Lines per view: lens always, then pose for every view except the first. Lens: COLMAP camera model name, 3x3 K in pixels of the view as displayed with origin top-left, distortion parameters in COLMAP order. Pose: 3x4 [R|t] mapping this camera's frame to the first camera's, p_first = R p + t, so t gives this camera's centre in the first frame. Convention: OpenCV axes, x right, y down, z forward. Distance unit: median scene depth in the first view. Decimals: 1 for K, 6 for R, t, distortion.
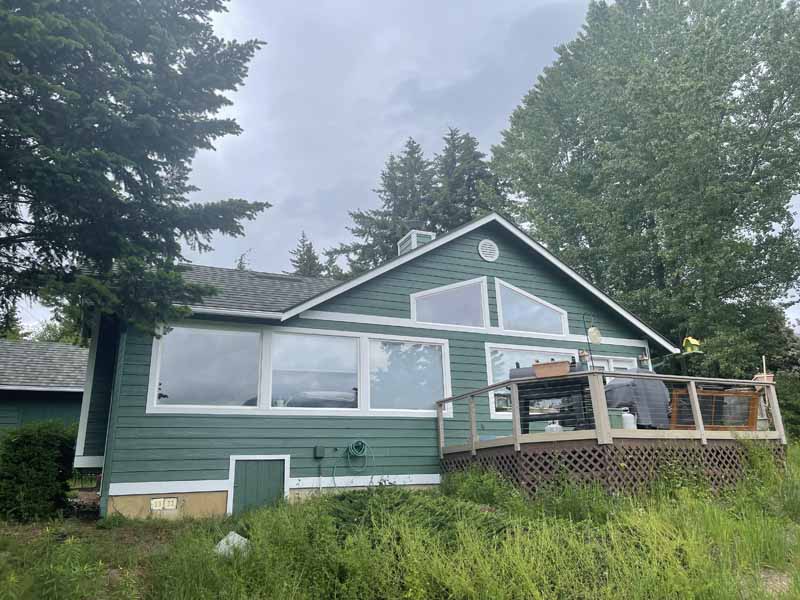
lens RADIAL K [[603.7, 0, 414.8], [0, 603.7, 297.0], [0, 0, 1]] dist [0.059292, -0.080442]
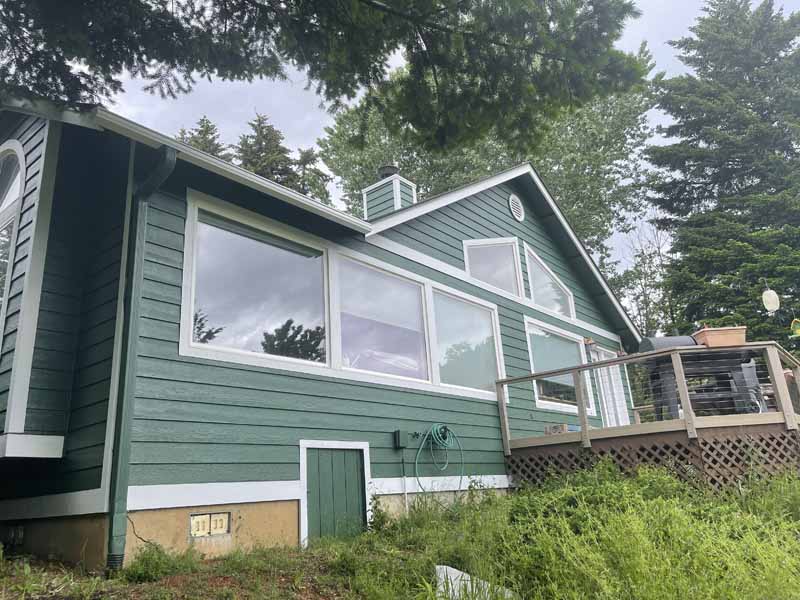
lens RADIAL K [[603.7, 0, 401.2], [0, 603.7, 299.7], [0, 0, 1]] dist [0.059292, -0.080442]
pose [[0.905438, 0.110326, 0.409890, -0.441296], [-0.096562, 0.993850, -0.054201, 0.137453], [-0.413349, 0.009496, 0.910523, 0.390825]]
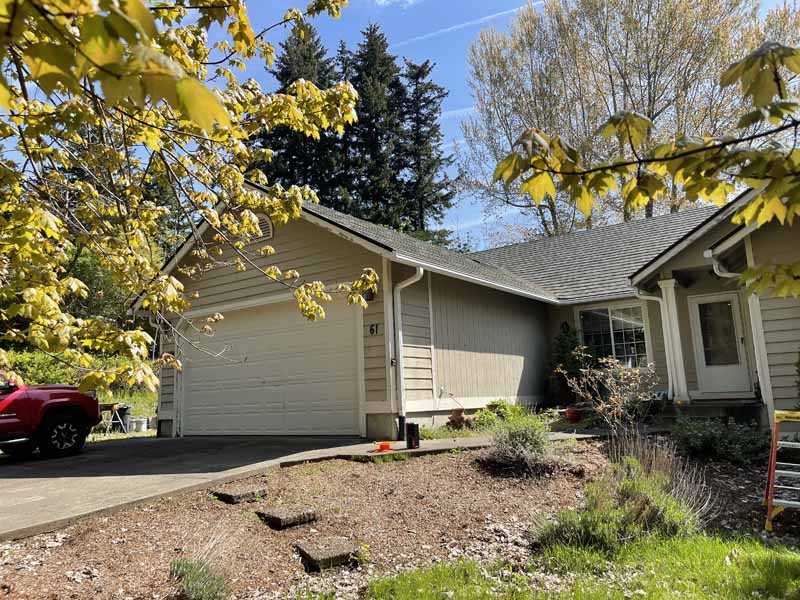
lens RADIAL K [[603.7, 0, 396.0], [0, 603.7, 300.5], [0, 0, 1]] dist [0.059292, -0.080442]
pose [[0.872460, 0.079756, 0.482134, -1.491945], [-0.139036, 0.986331, 0.088435, 0.196430], [-0.468490, -0.144190, 0.871623, 0.734424]]
